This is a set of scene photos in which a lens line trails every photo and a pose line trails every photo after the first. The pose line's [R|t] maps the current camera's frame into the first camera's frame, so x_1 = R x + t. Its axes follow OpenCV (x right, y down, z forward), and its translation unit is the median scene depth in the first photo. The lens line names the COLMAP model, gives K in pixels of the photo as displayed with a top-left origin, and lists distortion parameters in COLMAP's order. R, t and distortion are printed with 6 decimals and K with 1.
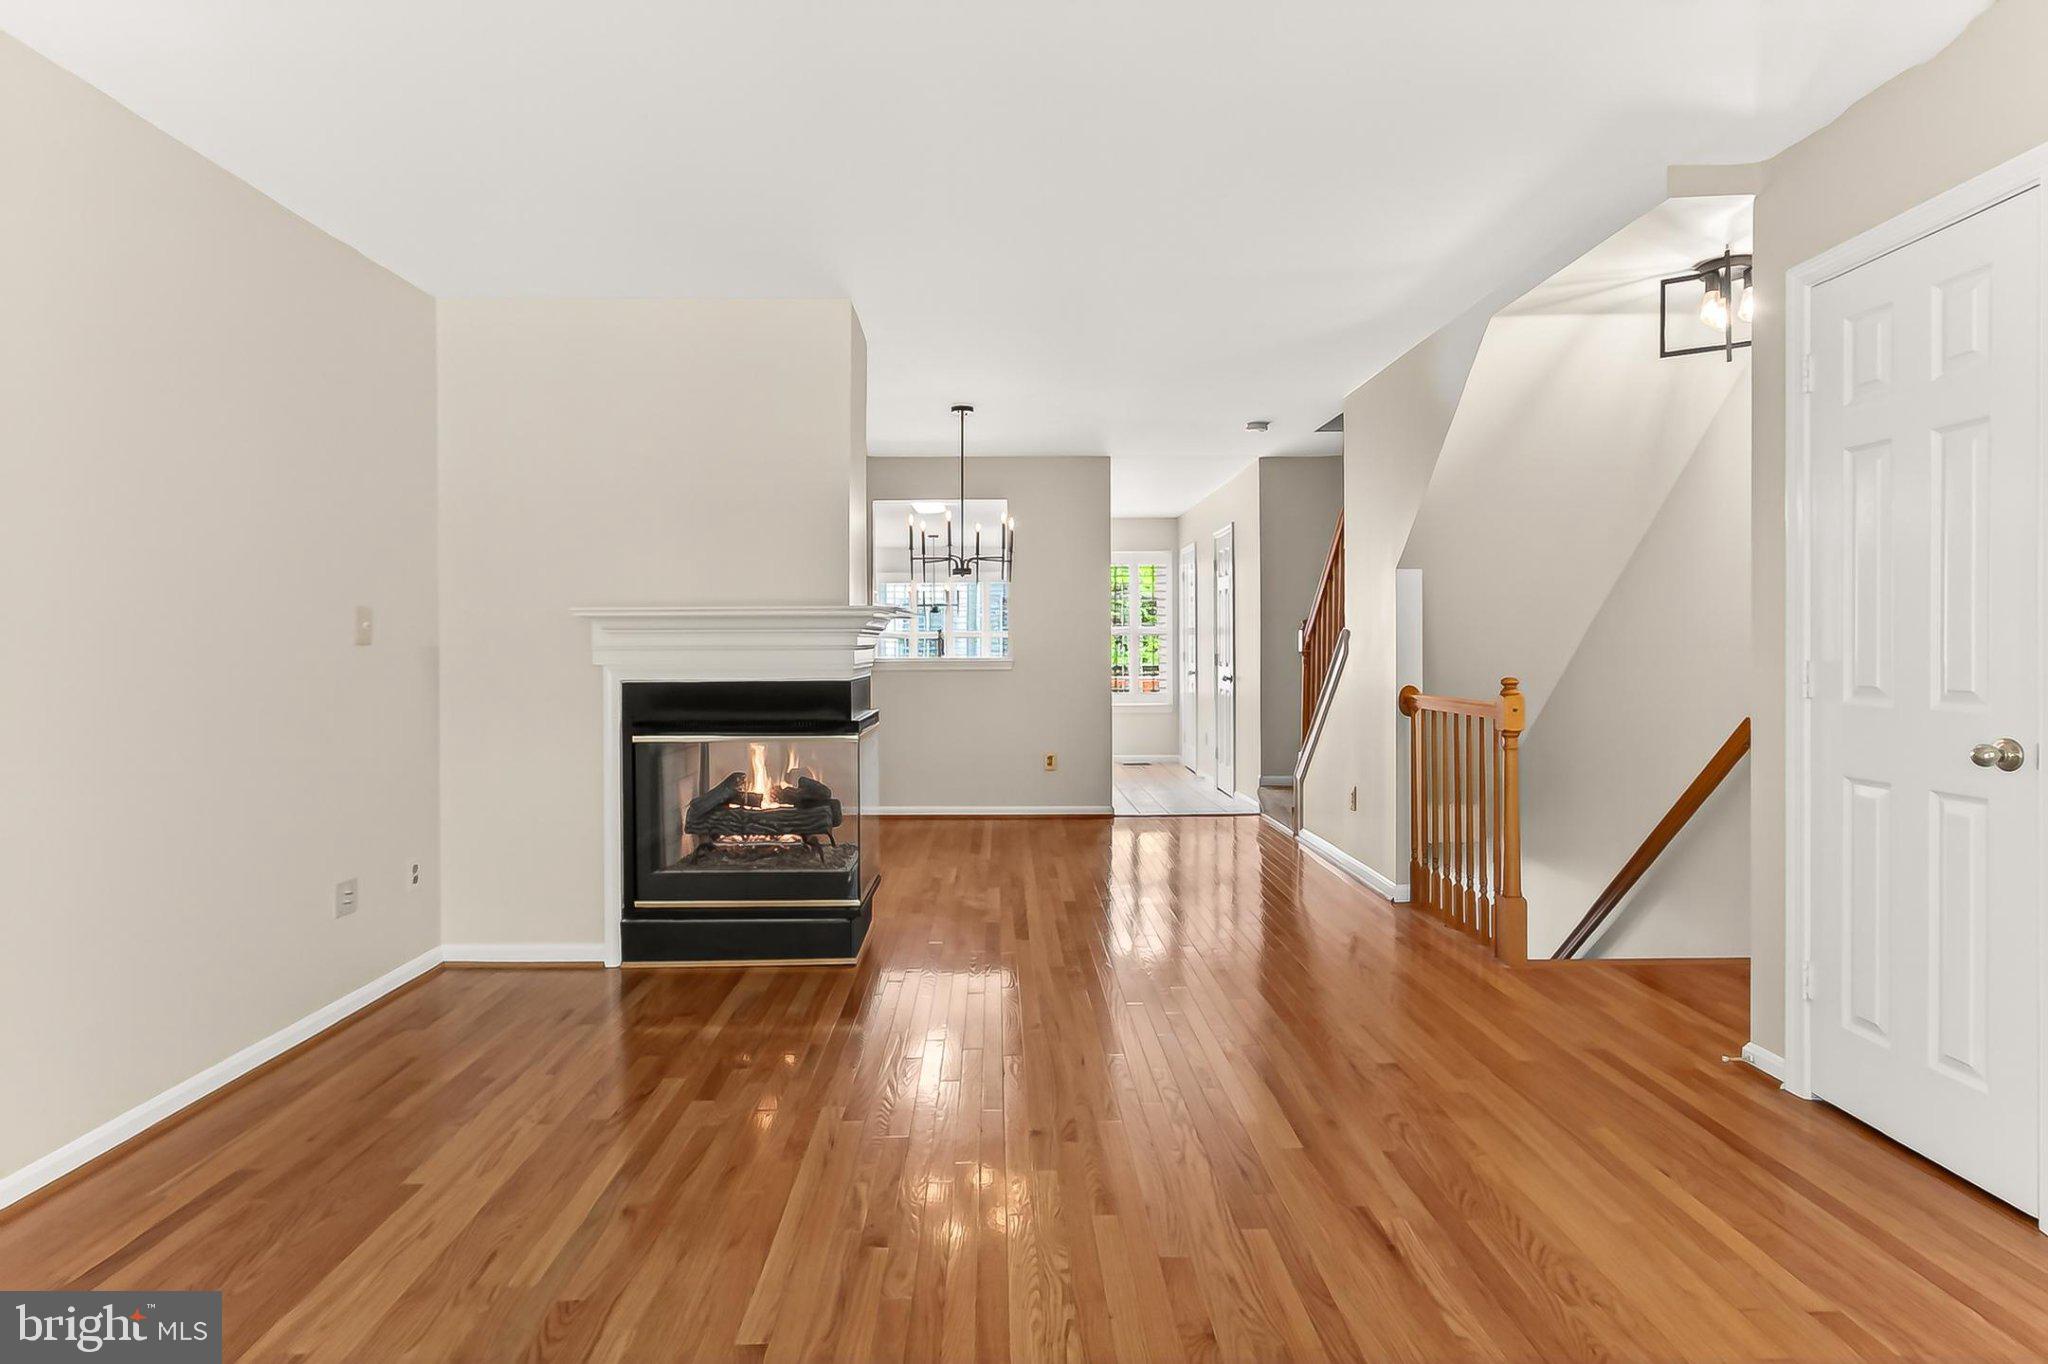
lens RADIAL K [[977.6, 0, 1024.0], [0, 977.6, 682.0], [0, 0, 1]] dist [-0.026853, 0.023037]
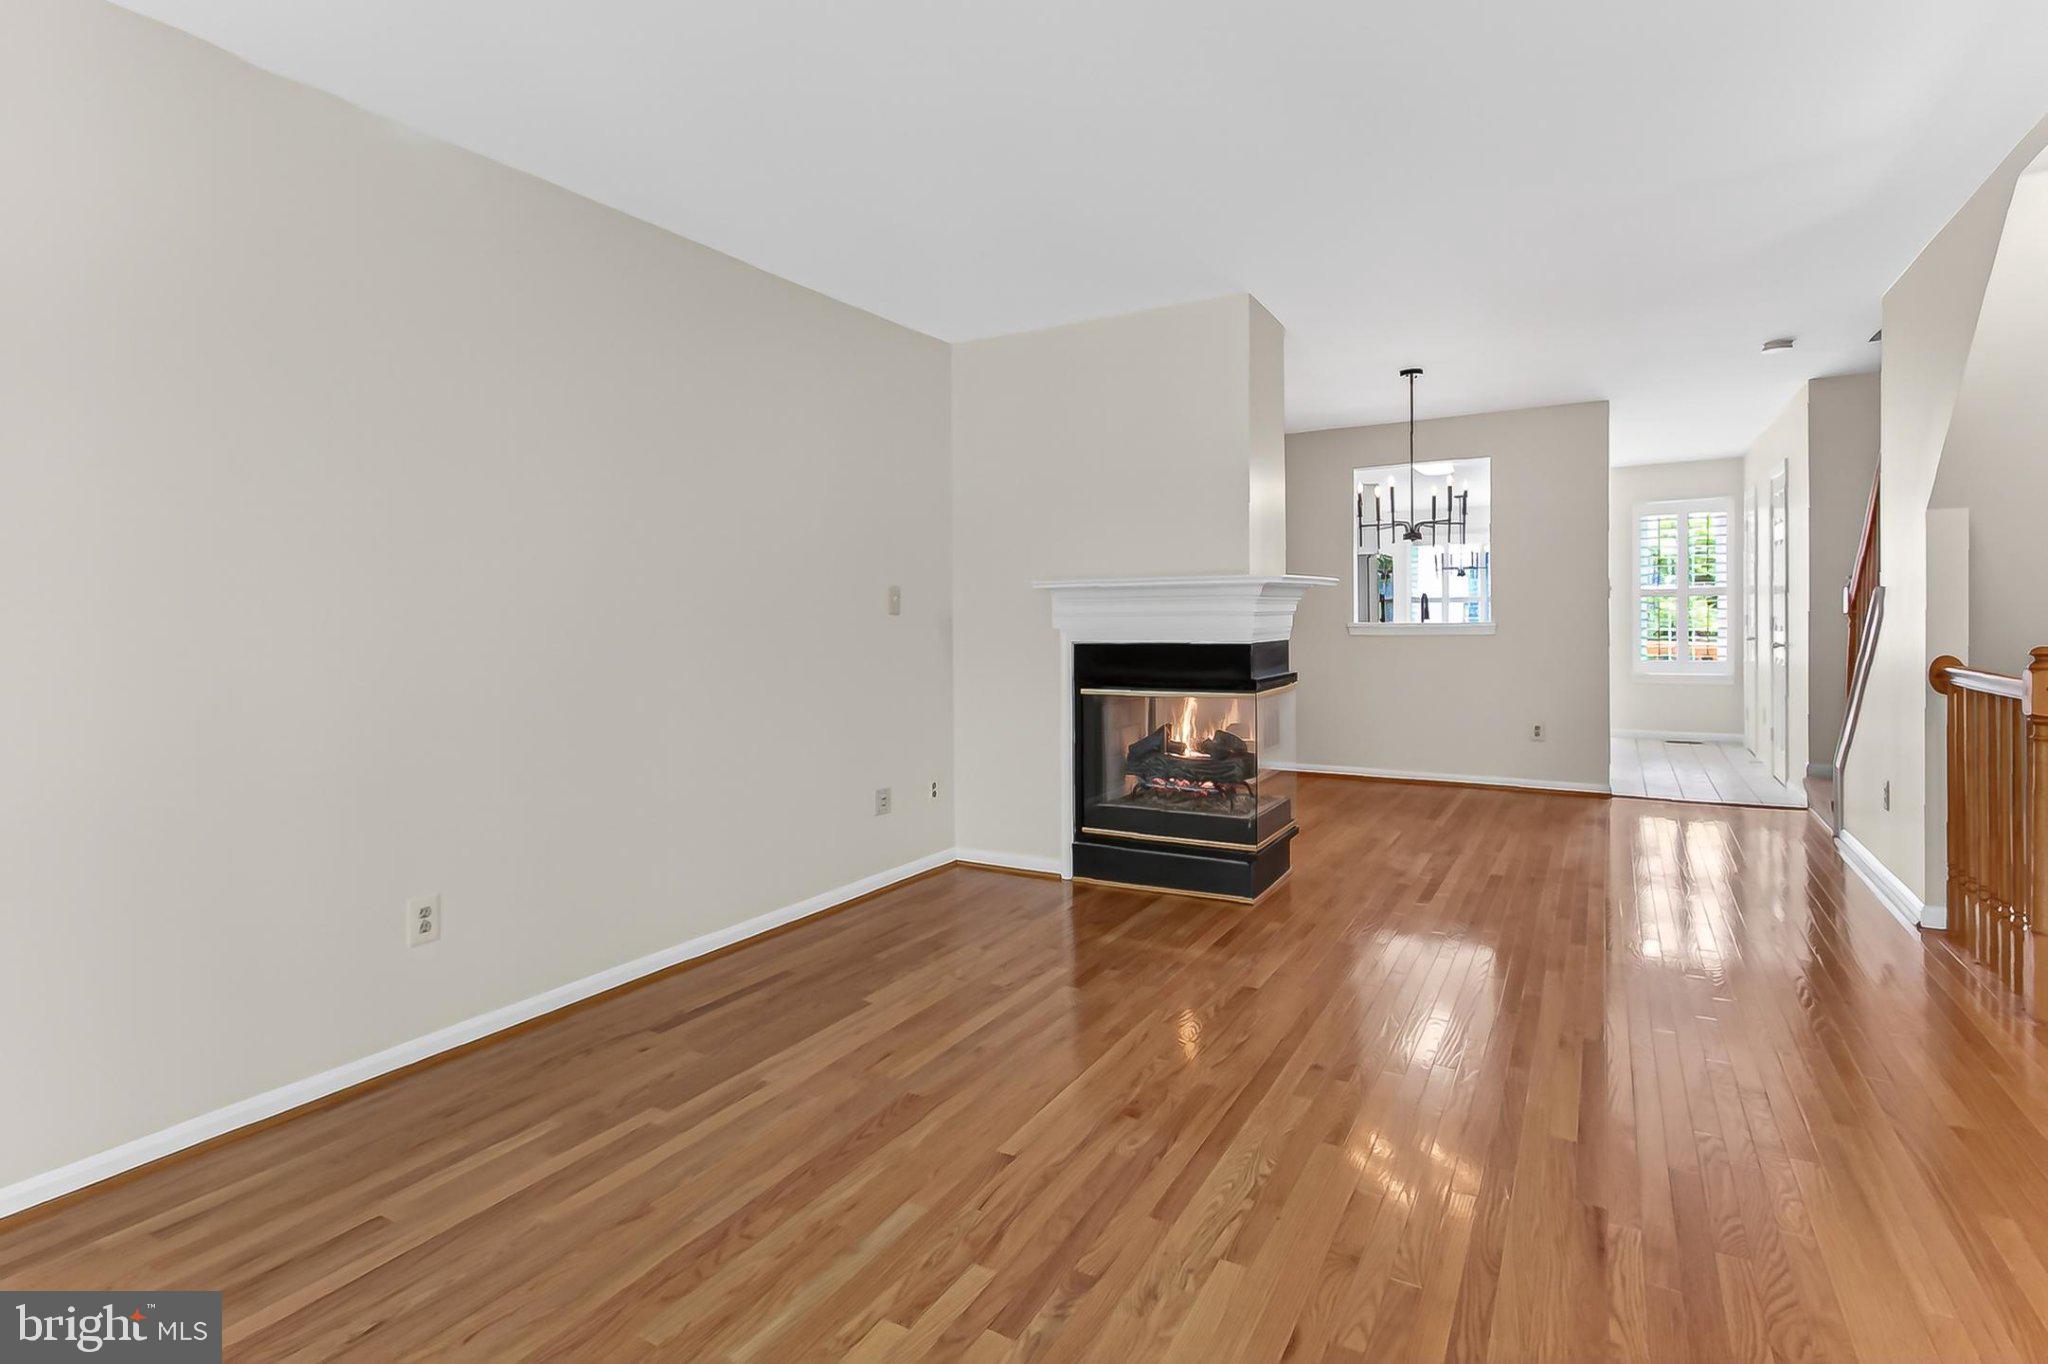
lens RADIAL K [[965.0, 0, 1094.3], [0, 965.0, 657.7], [0, 0, 1]] dist [0.000708, 0.000626]
pose [[0.868974, 0.014158, -0.494656, 0.193676], [-0.008122, 0.999864, 0.014349, -0.000358], [0.494792, -0.008452, 0.868971, -0.024847]]
